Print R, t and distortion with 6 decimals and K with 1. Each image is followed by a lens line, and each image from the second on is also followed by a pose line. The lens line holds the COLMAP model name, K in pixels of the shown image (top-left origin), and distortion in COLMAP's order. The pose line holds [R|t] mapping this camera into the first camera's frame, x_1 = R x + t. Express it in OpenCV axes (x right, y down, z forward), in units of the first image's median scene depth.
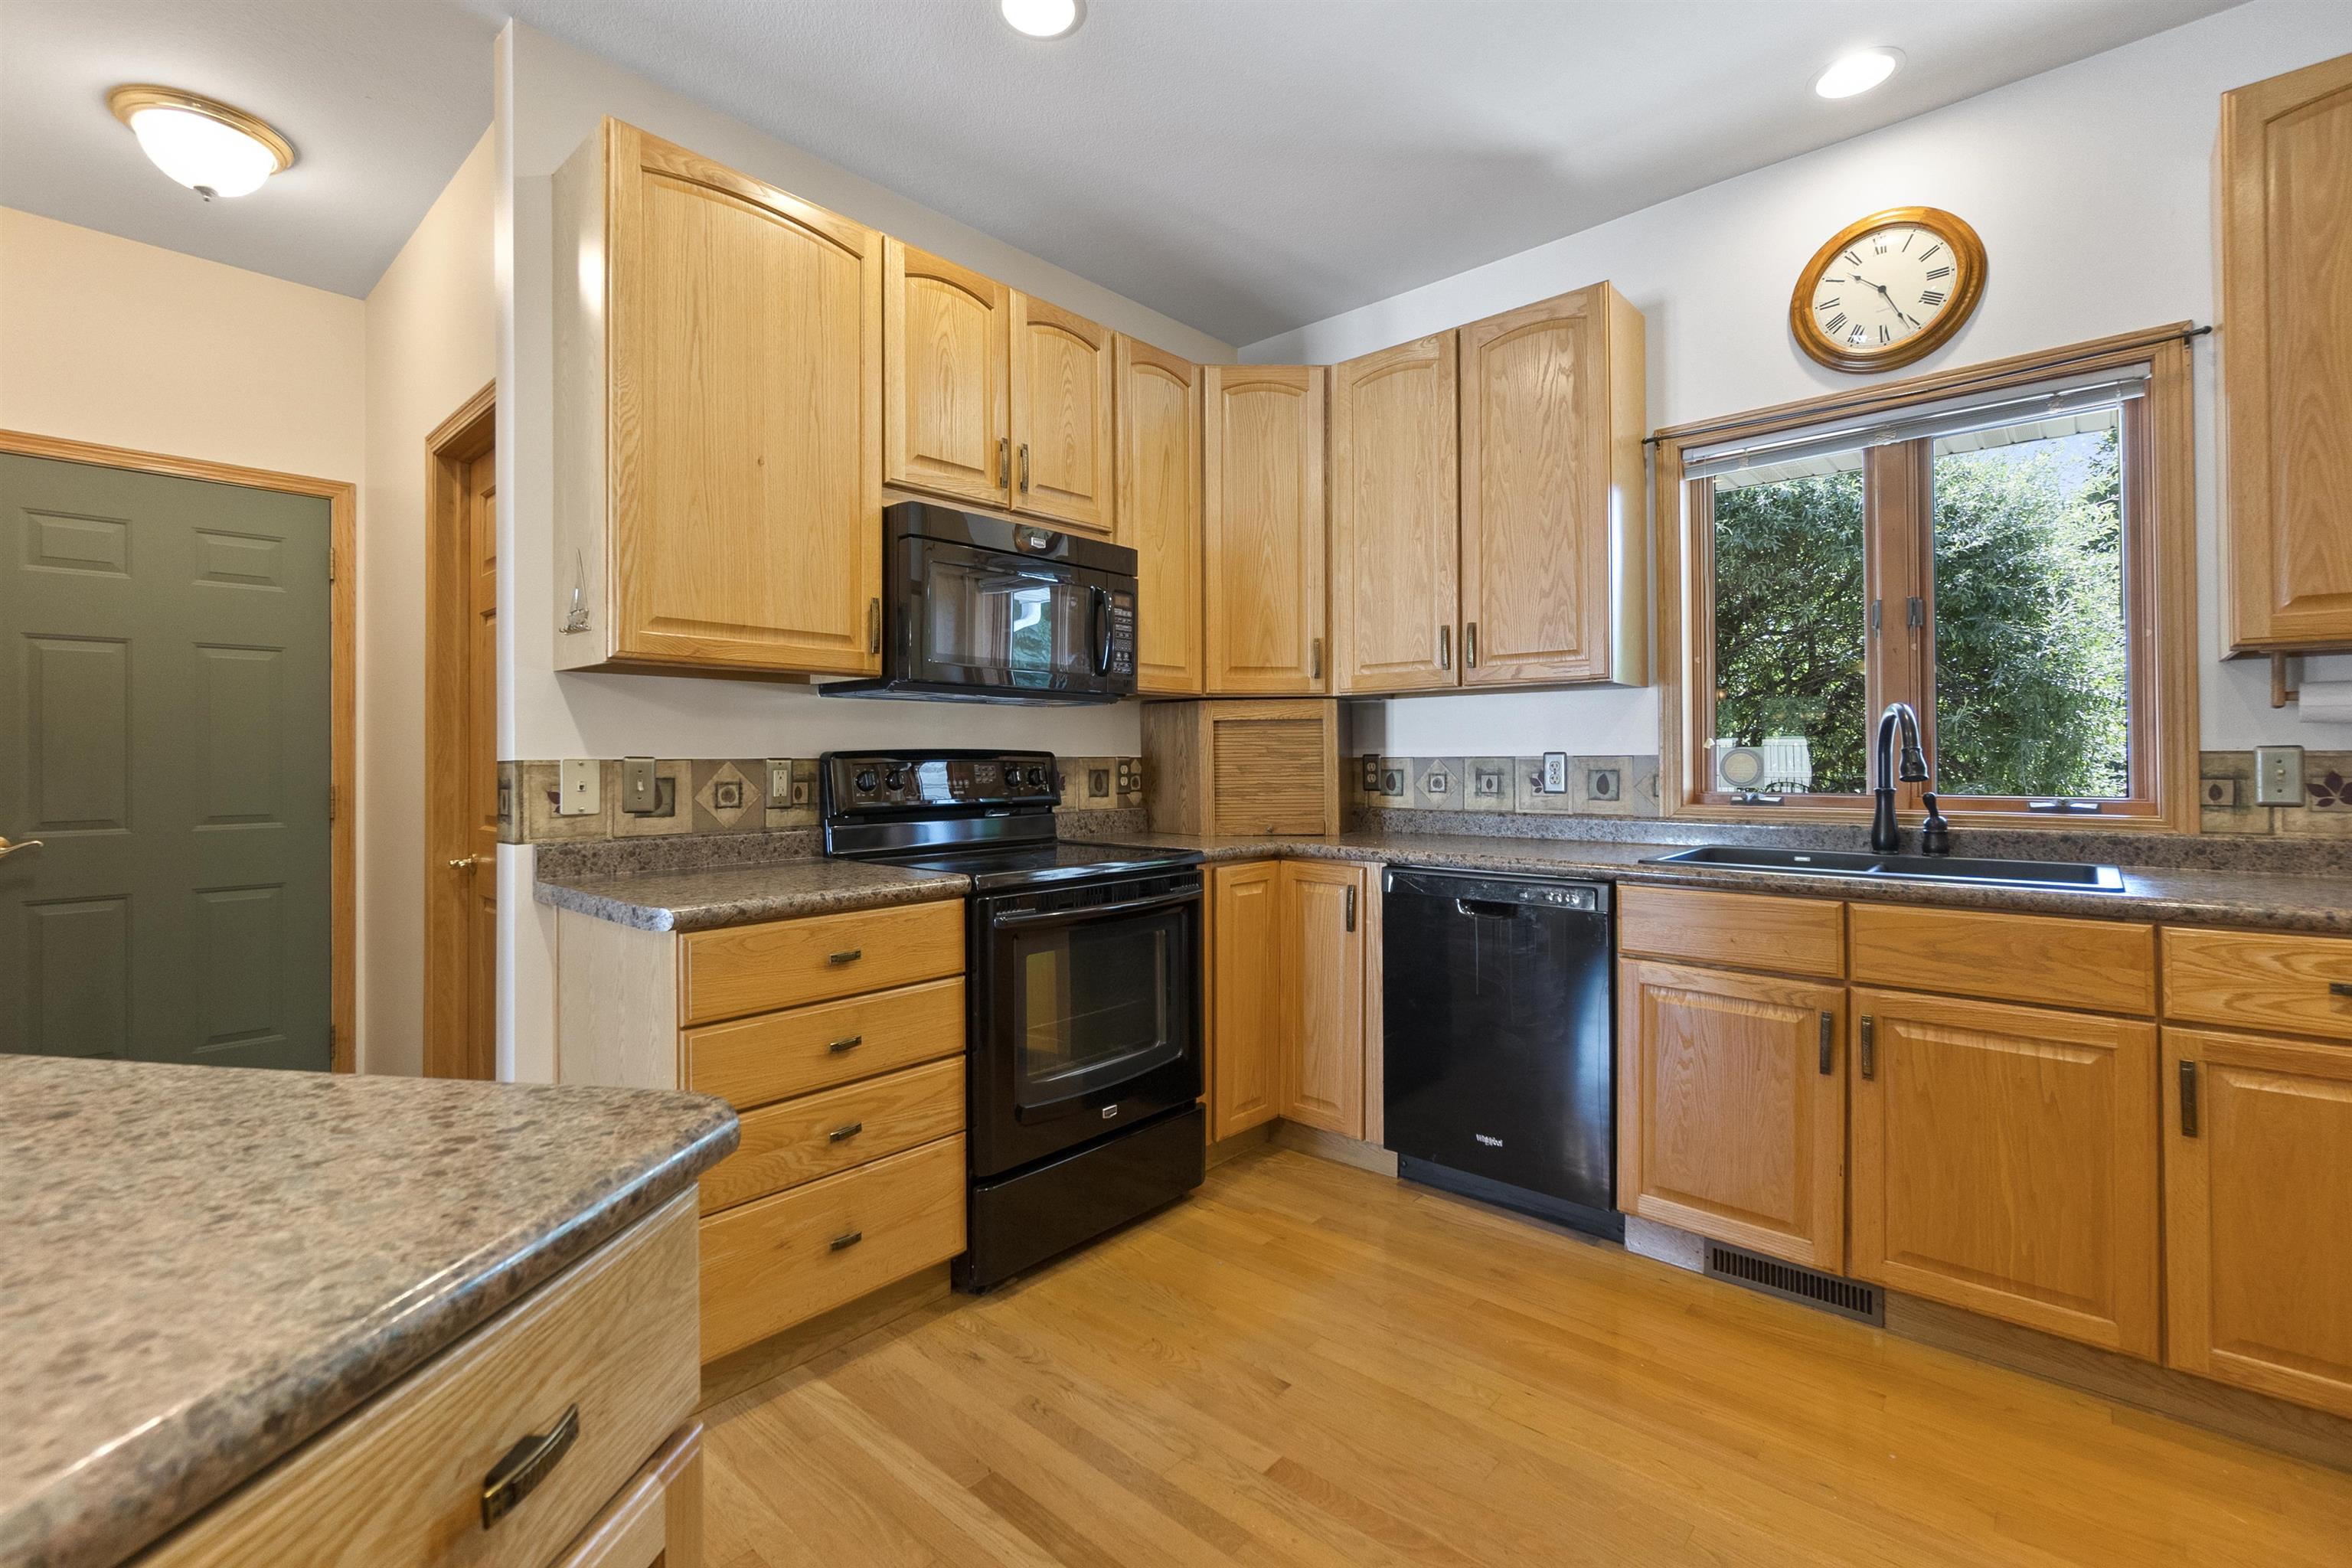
lens RADIAL K [[1028.4, 0, 1179.5], [0, 1028.4, 753.5], [0, 0, 1]] dist [-0.001672, -0.000007]
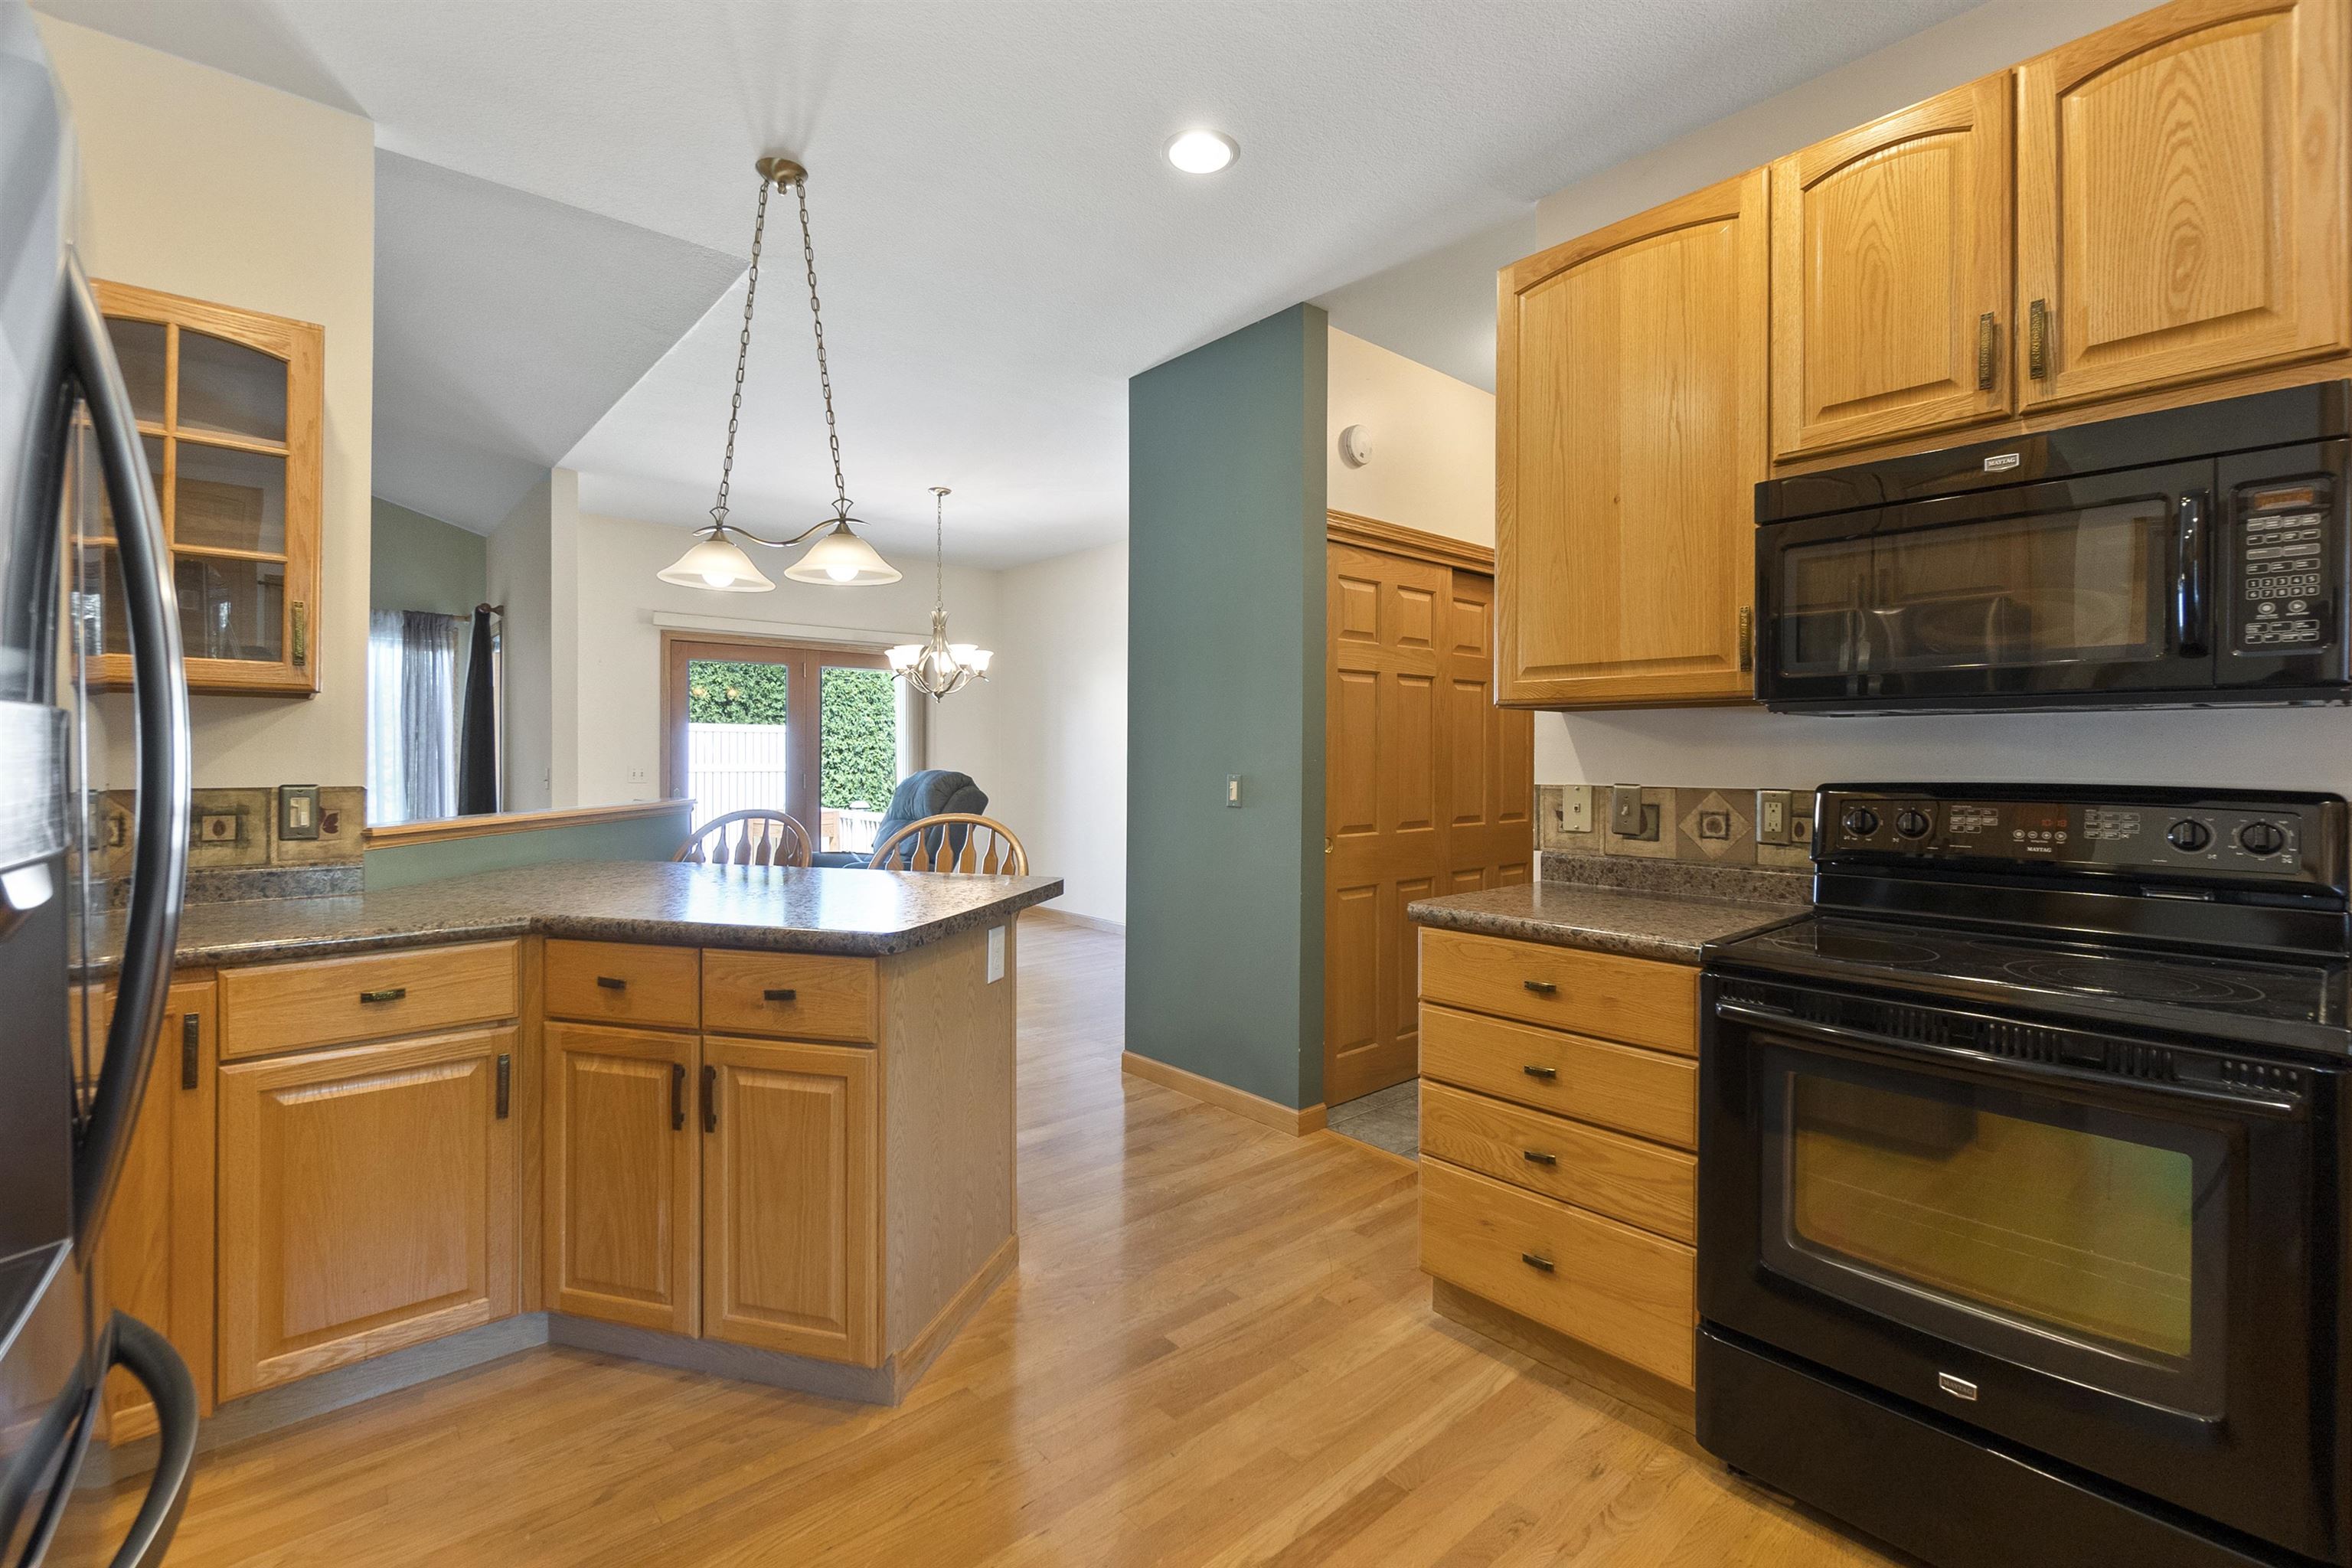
lens RADIAL K [[1041.1, 0, 1175.3], [0, 1041.1, 761.8], [0, 0, 1]] dist [0.002111, 0.000208]
pose [[-0.123327, 0.010149, -0.992314, 0.636986], [0.002644, 0.999948, 0.009899, -0.032774], [0.992363, -0.001403, -0.123347, 0.650979]]
